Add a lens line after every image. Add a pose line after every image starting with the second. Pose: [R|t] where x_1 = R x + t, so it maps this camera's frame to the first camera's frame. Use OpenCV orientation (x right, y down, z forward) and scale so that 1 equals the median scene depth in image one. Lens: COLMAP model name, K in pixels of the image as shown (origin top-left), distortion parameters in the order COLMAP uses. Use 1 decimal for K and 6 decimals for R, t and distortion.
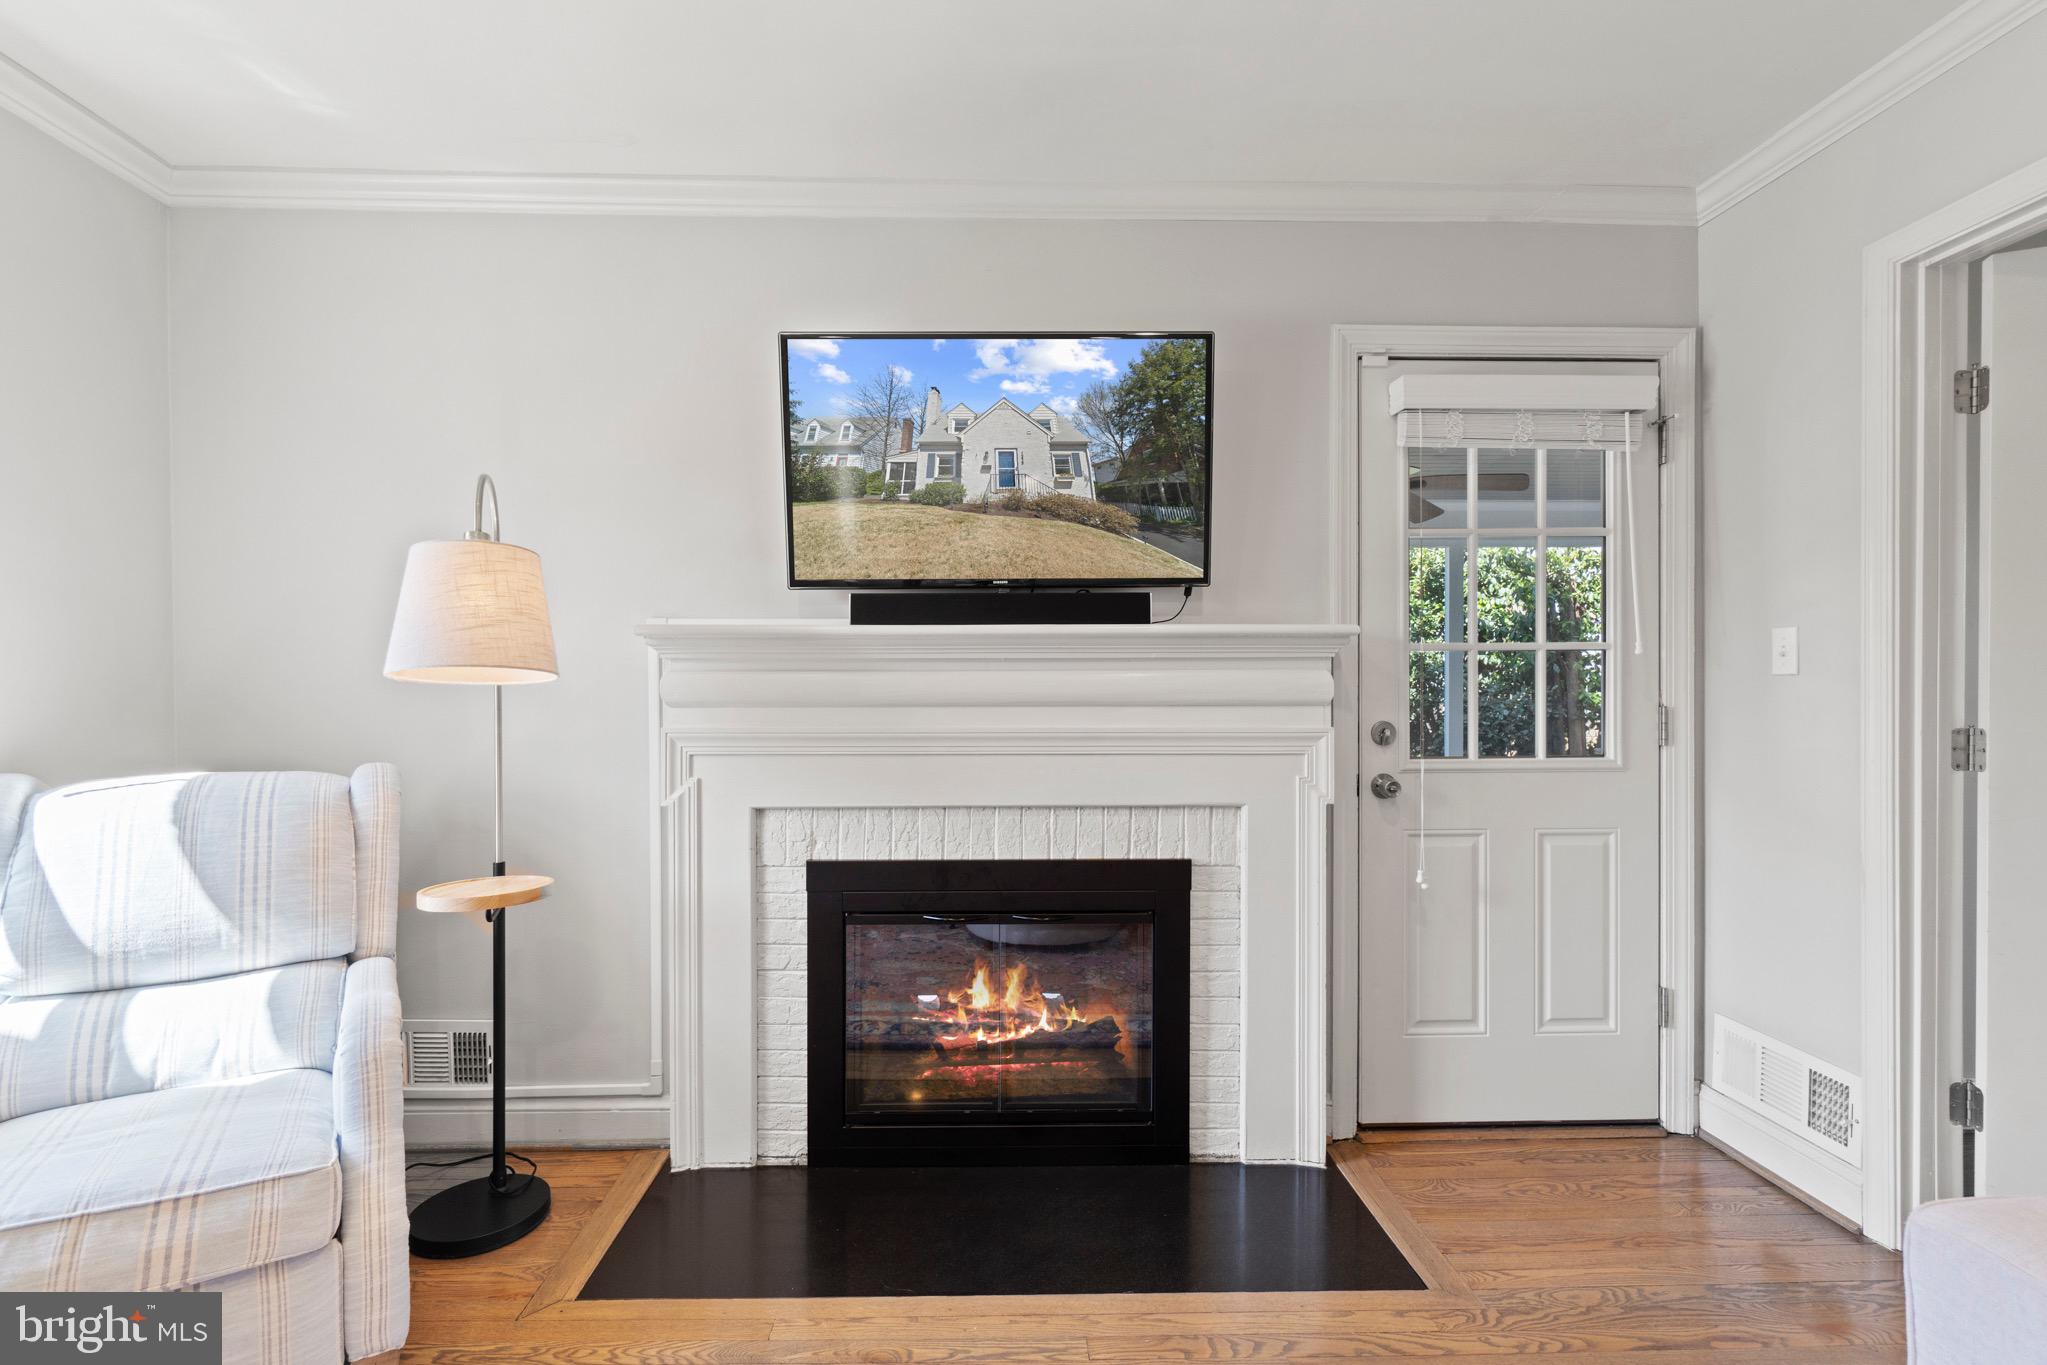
lens RADIAL K [[931.1, 0, 1009.4], [0, 931.1, 689.3], [0, 0, 1]] dist [0.005538, -0.000409]
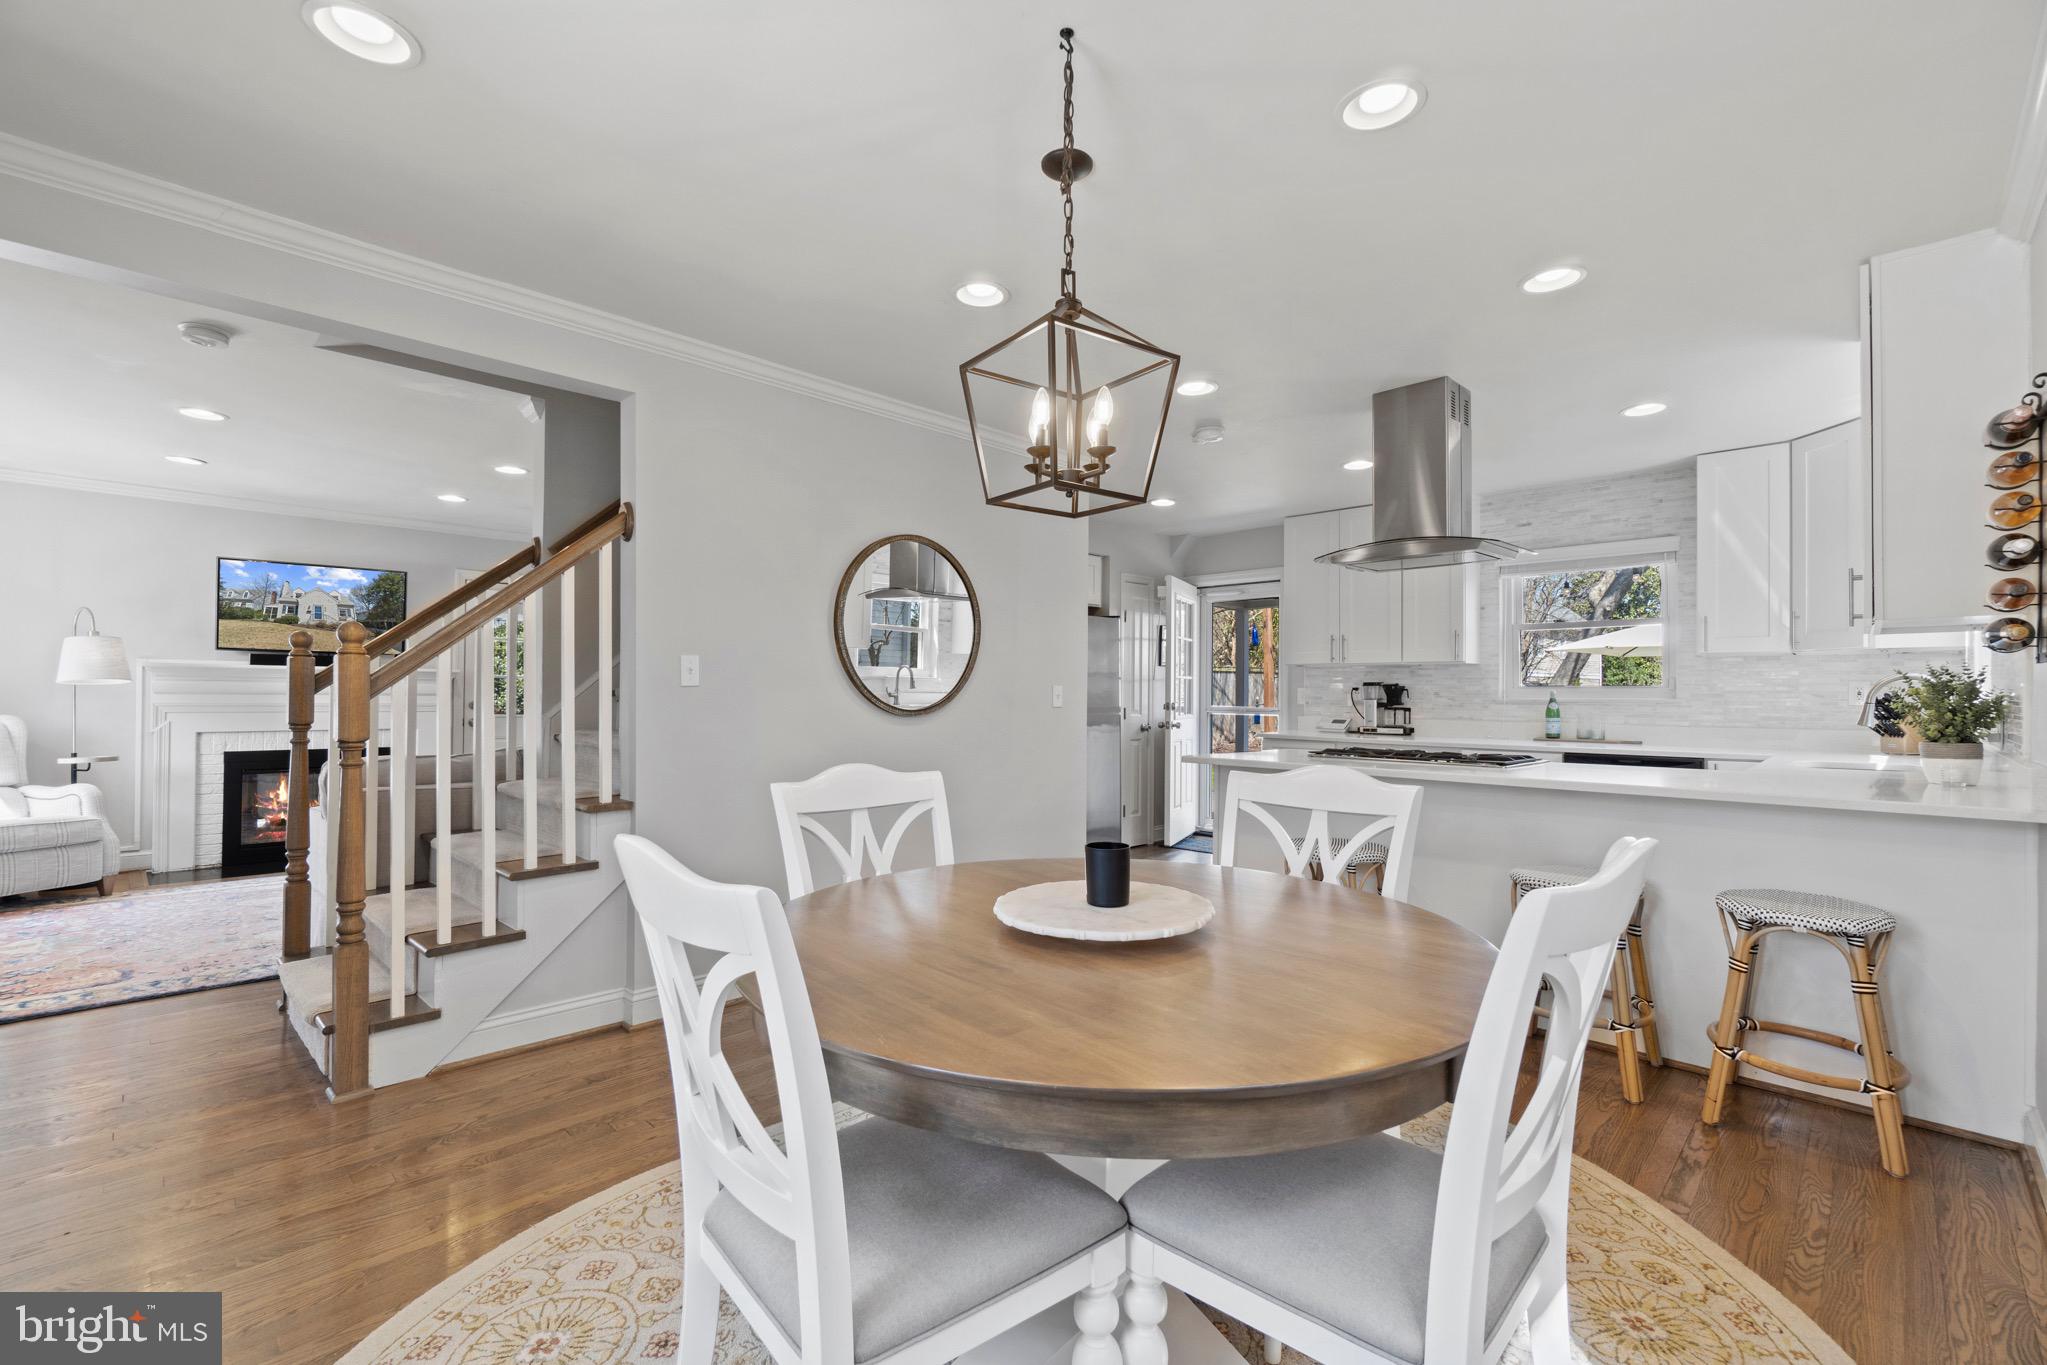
lens RADIAL K [[890.3, 0, 1012.8], [0, 890.3, 695.8], [0, 0, 1]] dist [0.000265, -0.000279]
pose [[0.719726, 0.004979, 0.694240, -0.364888], [-0.010230, 0.999942, 0.003434, -0.010619], [-0.694183, -0.009573, 0.719735, -2.458688]]
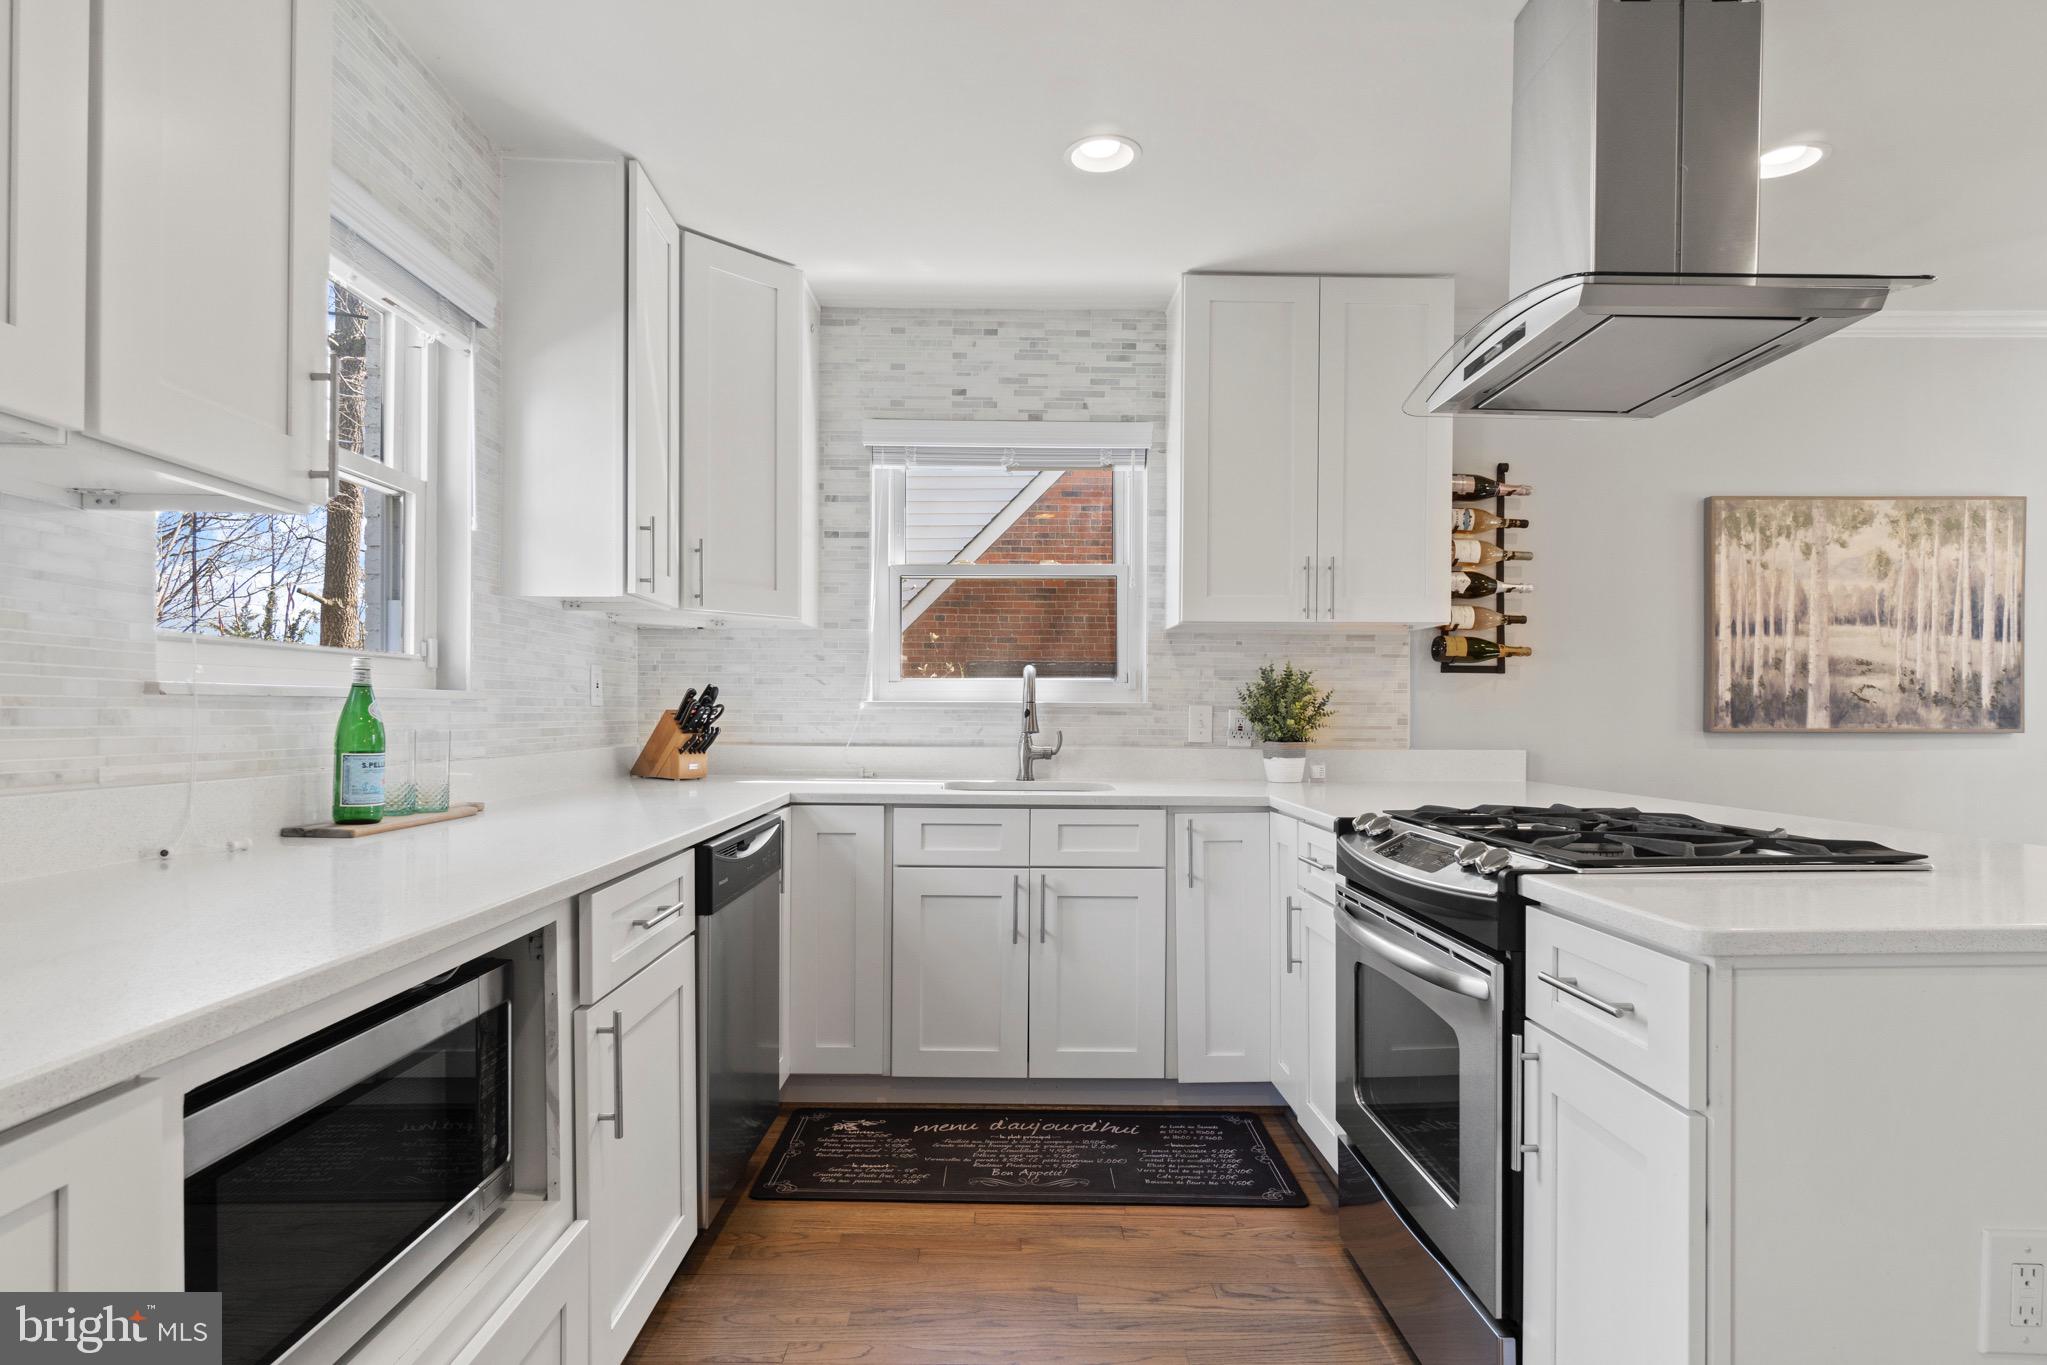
lens RADIAL K [[1073.1, 0, 1020.3], [0, 1073.1, 714.3], [0, 0, 1]] dist [0.004872, 0.000200]
pose [[-0.999826, -0.004372, 0.018115, 1.785900], [-0.004447, 0.999982, -0.004107, 0.013384], [-0.018097, -0.004187, -0.999827, -0.937099]]
